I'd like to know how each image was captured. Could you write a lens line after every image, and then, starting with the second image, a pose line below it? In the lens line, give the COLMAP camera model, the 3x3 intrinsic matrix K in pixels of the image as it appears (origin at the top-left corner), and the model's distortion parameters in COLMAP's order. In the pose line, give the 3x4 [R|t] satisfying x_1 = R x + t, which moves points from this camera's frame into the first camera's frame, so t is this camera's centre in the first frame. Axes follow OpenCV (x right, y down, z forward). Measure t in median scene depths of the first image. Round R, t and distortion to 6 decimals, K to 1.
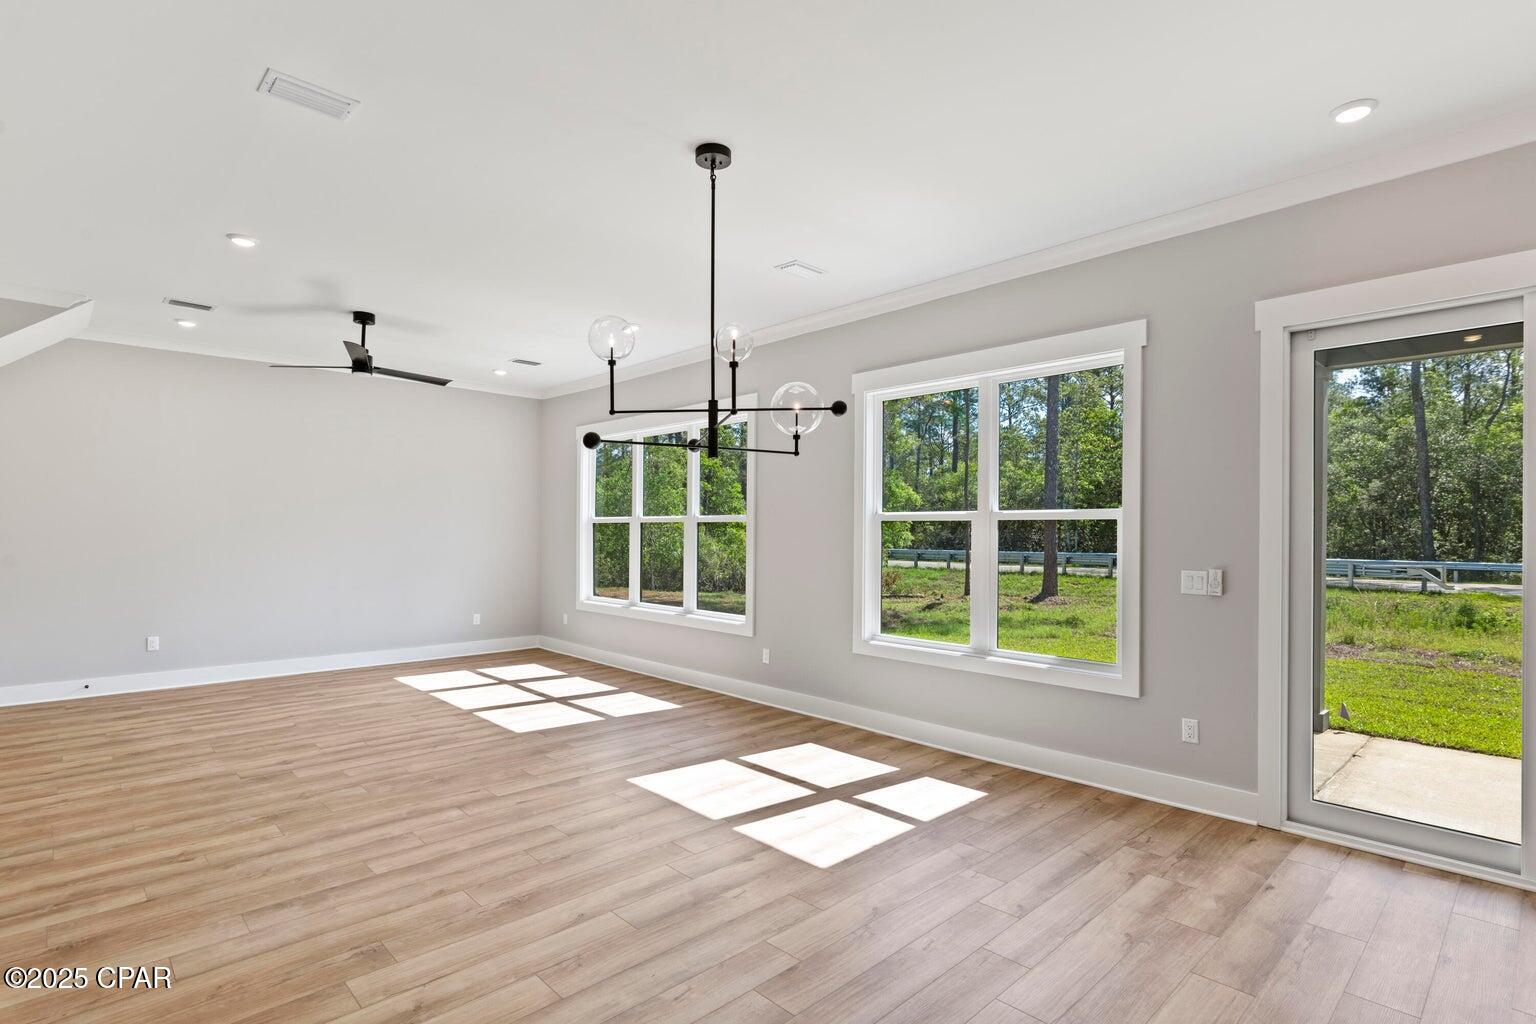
lens RADIAL K [[751.0, 0, 776.0], [0, 751.0, 540.2], [0, 0, 1]] dist [0.004486, 0.000164]
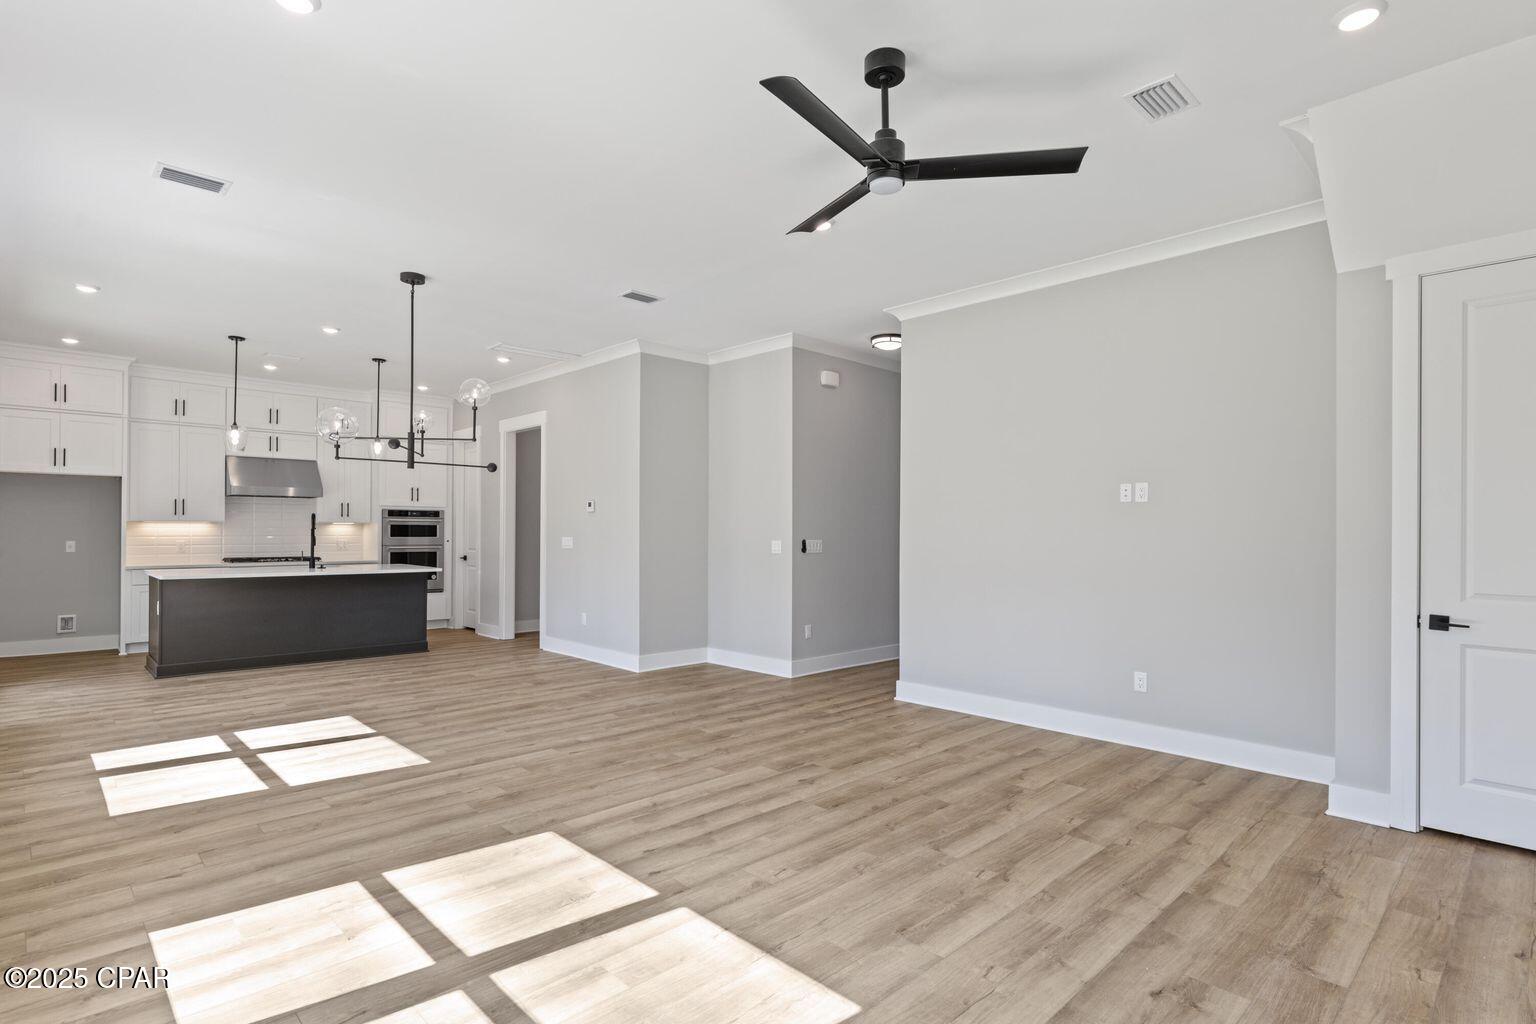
lens RADIAL K [[770.3, 0, 774.1], [0, 770.3, 521.8], [0, 0, 1]] dist [0.002868, -0.000286]
pose [[-0.999860, -0.014127, -0.008976, -0.677646], [-0.014114, 0.999899, -0.001527, -0.001865], [0.008997, -0.001400, -0.999959, 2.125137]]
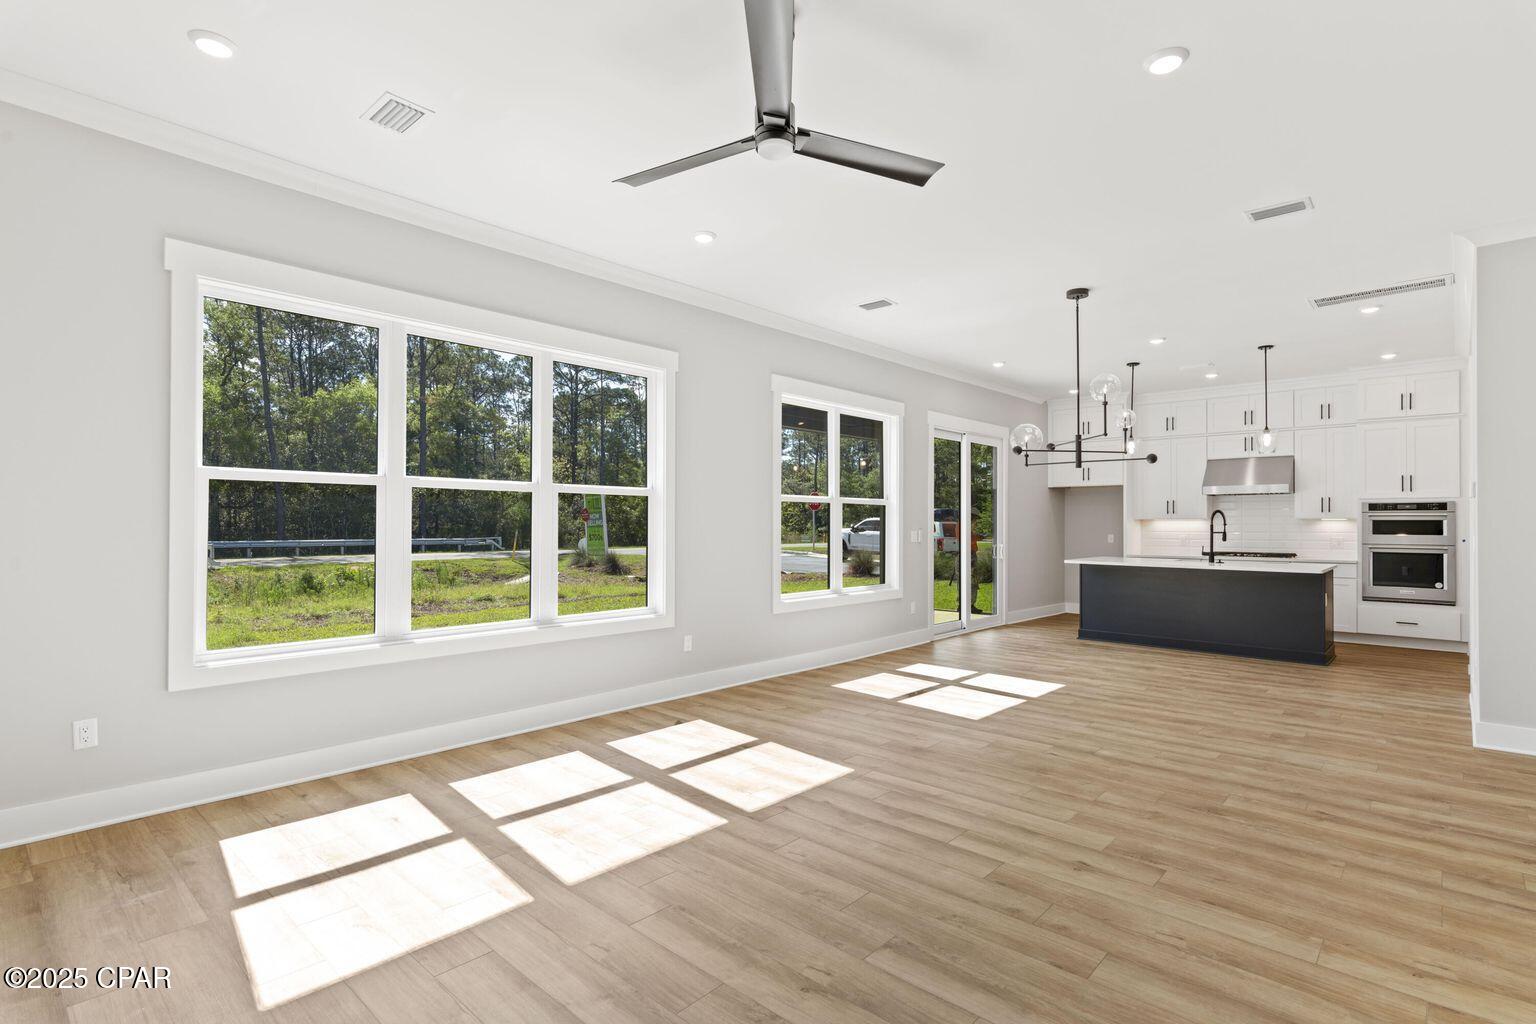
lens RADIAL K [[746.4, 0, 768.0], [0, 746.4, 512.0], [0, 0, 1]] dist [0.002774, 0.000667]
pose [[-0.060291, 0.006838, 0.998157, -1.421796], [0.005929, 0.999961, -0.006492, 0.001366], [-0.998163, 0.005527, -0.060330, 1.461957]]
